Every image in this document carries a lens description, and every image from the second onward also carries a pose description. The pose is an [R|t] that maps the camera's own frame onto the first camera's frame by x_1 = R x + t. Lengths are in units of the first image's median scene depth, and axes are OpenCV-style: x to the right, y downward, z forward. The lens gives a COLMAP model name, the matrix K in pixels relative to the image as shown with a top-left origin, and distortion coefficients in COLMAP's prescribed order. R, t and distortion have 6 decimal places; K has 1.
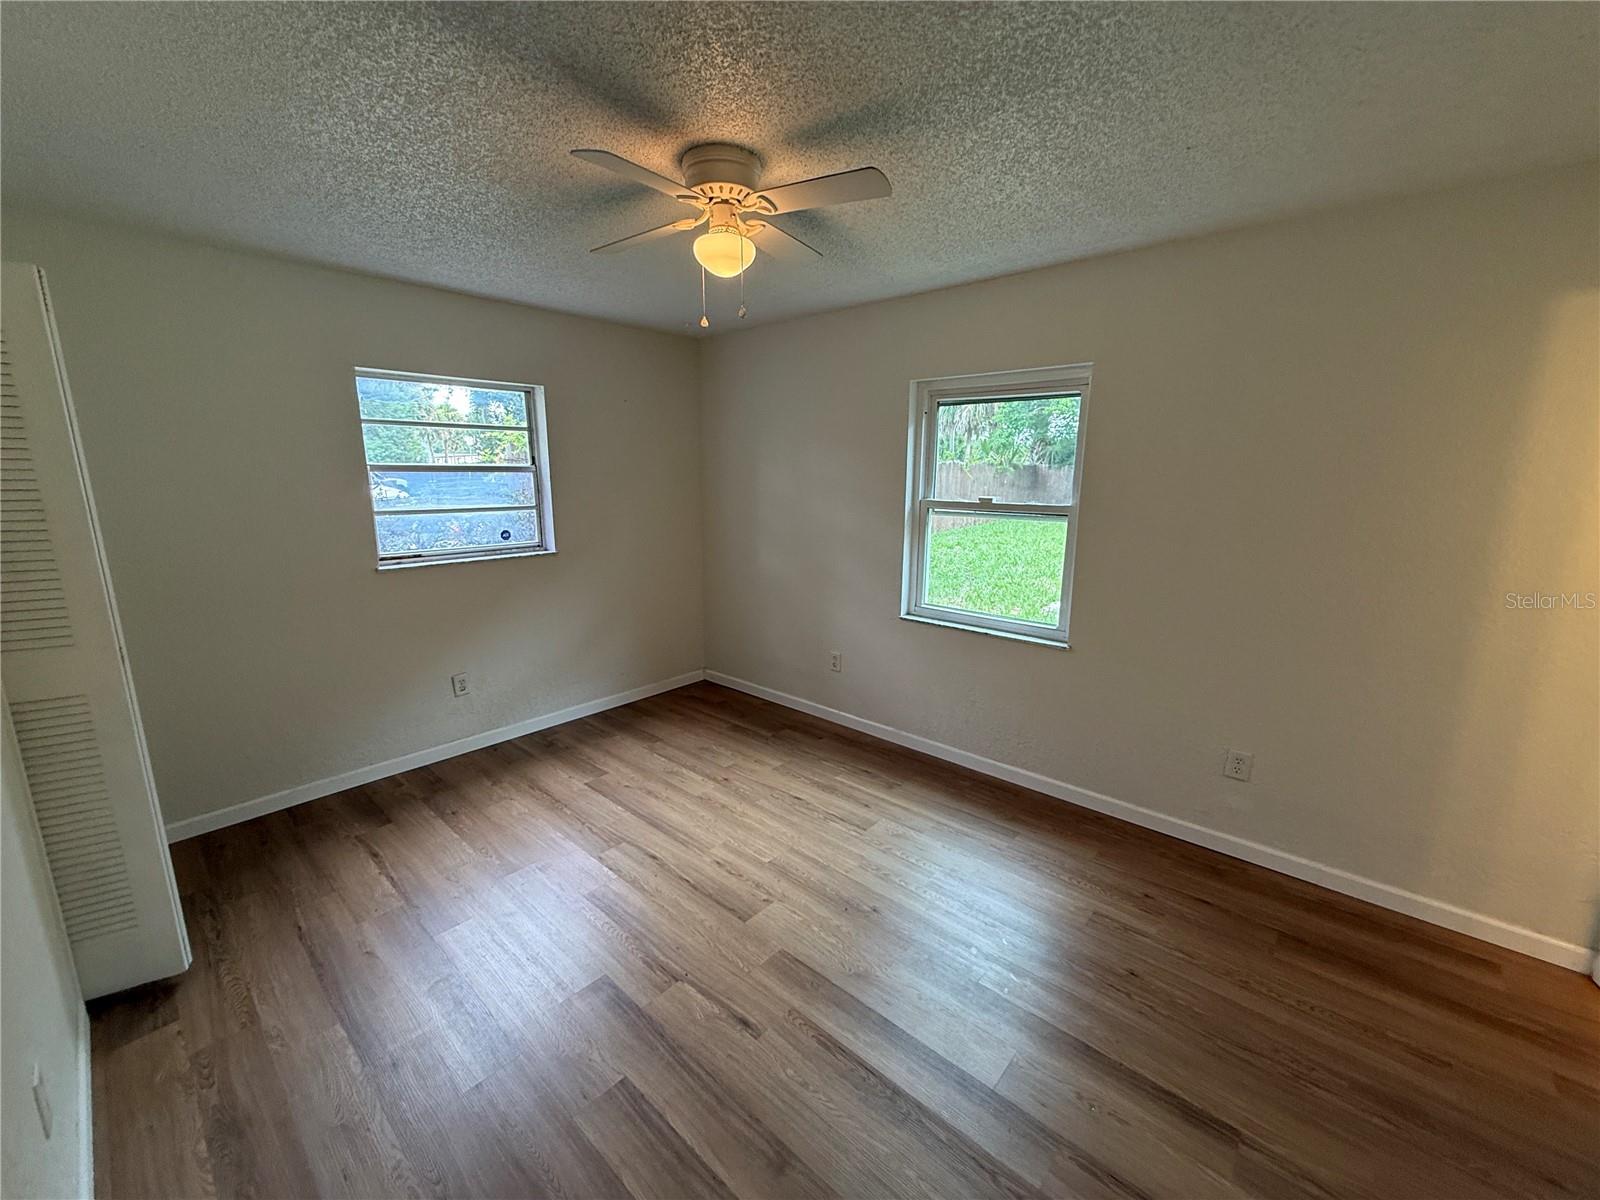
lens RADIAL K [[637.6, 0, 800.0], [0, 637.6, 600.0], [0, 0, 1]] dist [0.000000, -0.000168]
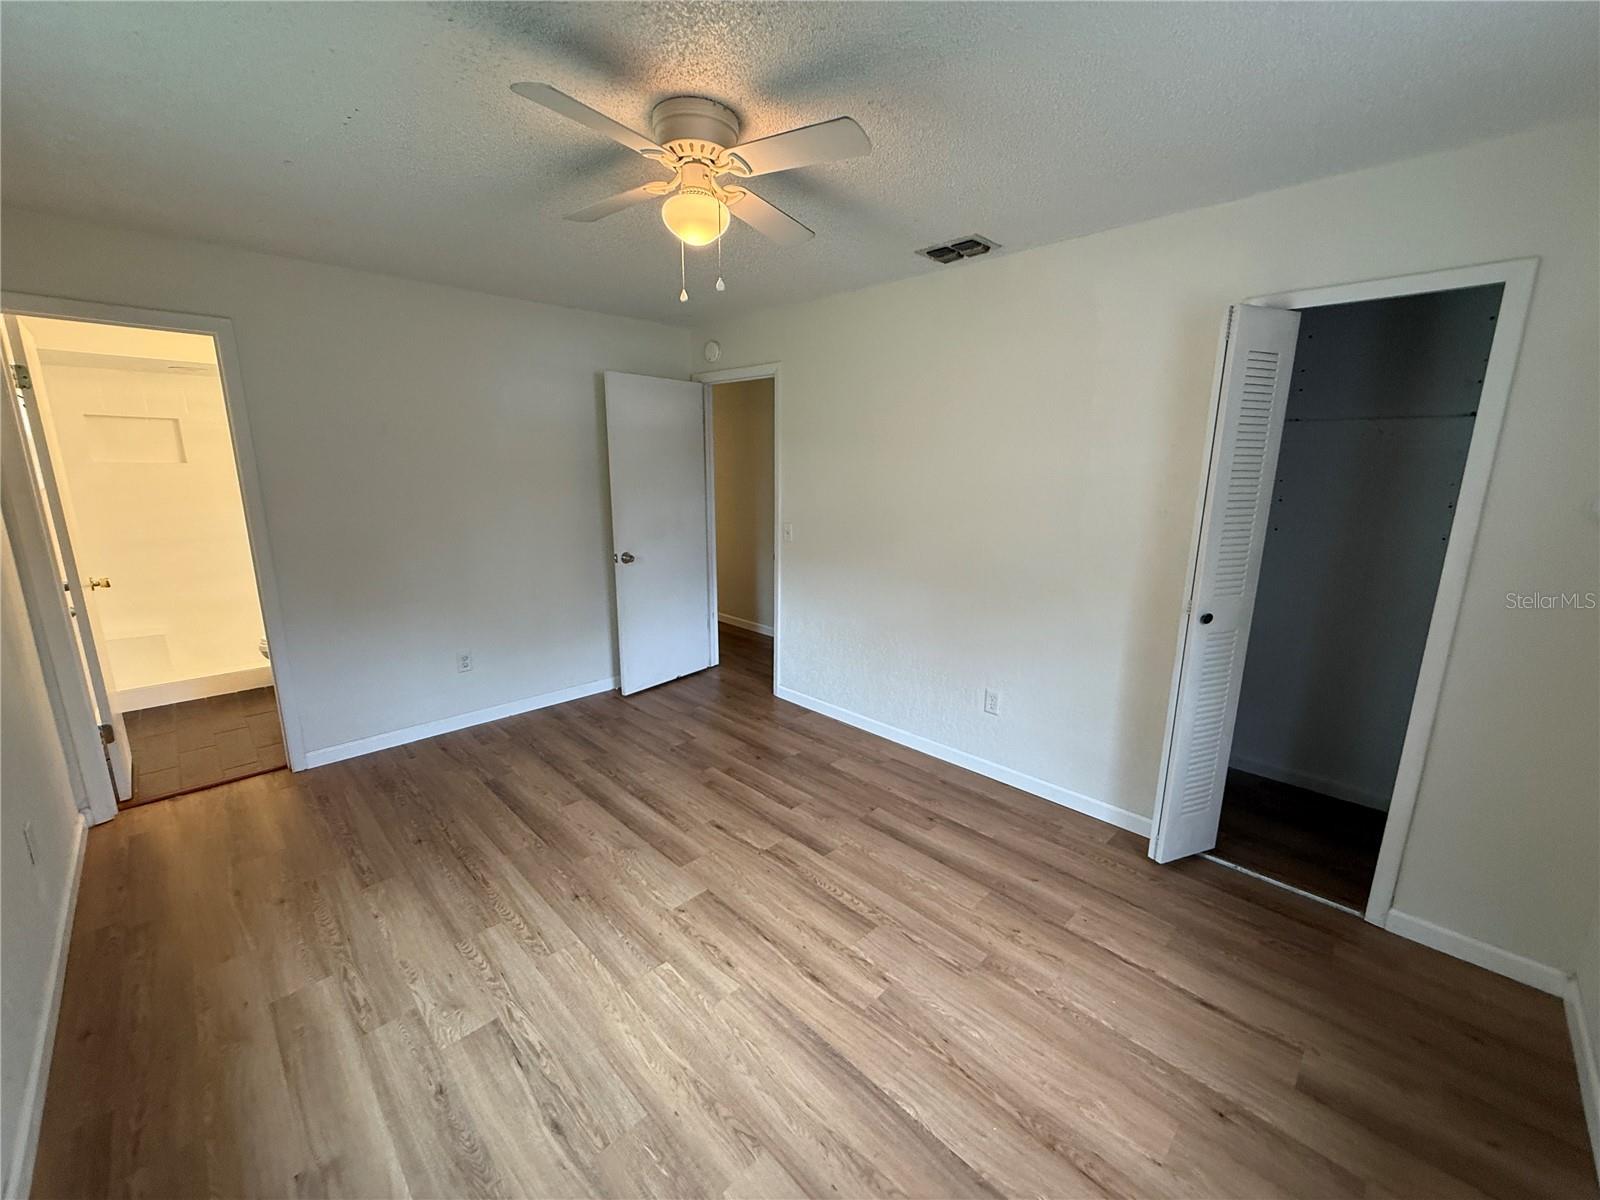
lens RADIAL K [[637.6, 0, 800.0], [0, 637.6, 600.0], [0, 0, 1]] dist [0.000000, -0.000168]
pose [[-0.998124, -0.024901, 0.055924, -0.251017], [-0.000403, 0.916185, 0.400755, -0.308686], [-0.061216, 0.399981, -0.914477, 1.550793]]
